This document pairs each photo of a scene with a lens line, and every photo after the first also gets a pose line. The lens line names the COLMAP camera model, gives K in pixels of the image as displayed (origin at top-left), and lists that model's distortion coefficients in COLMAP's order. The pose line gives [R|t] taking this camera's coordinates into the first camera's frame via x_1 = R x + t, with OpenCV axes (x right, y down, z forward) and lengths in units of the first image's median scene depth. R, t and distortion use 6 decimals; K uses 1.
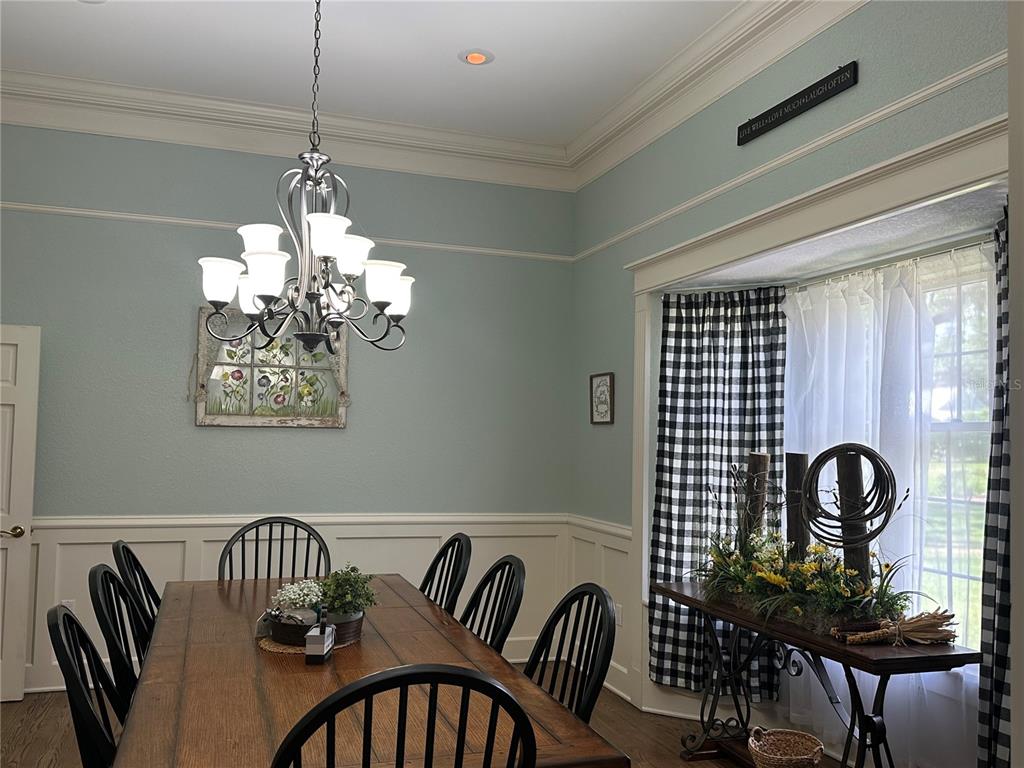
lens RADIAL K [[900.8, 0, 512.0], [0, 900.8, 384.0], [0, 0, 1]] dist [0.191875, -0.399502]
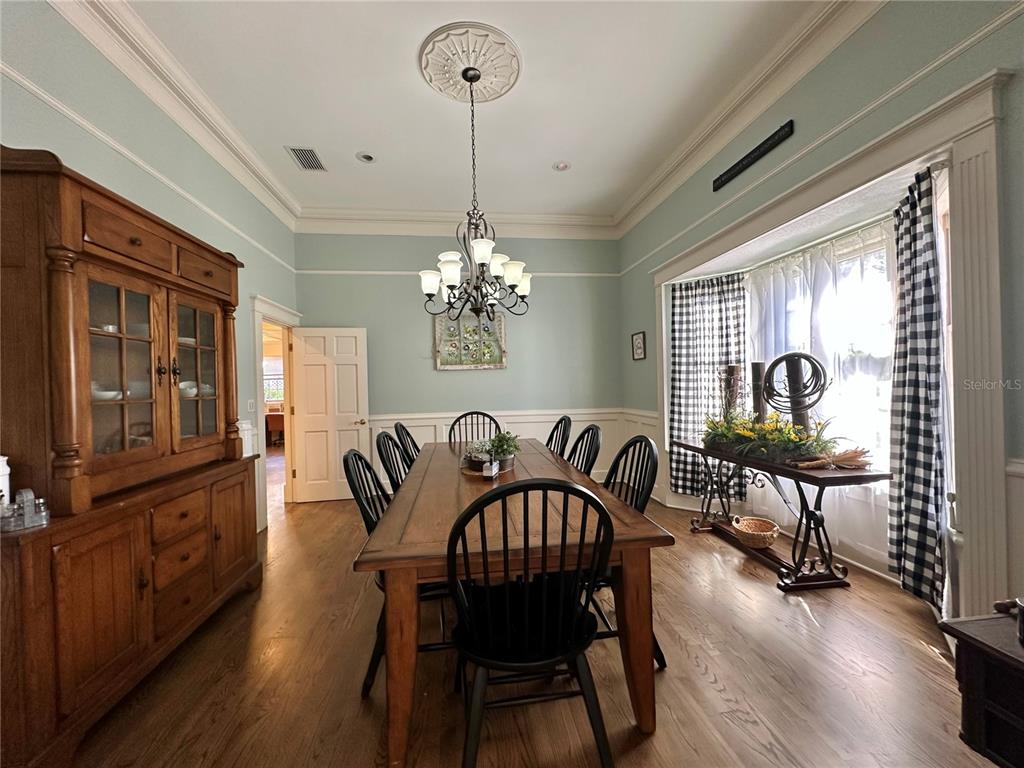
lens RADIAL K [[410.0, 0, 512.0], [0, 410.0, 384.0], [0, 0, 1]] dist [-0.001870, 0.000396]
pose [[0.980424, -0.046396, -0.191352, 0.000945], [0.056894, 0.997141, 0.049734, 0.050878], [0.188497, -0.059647, 0.980261, 0.147501]]
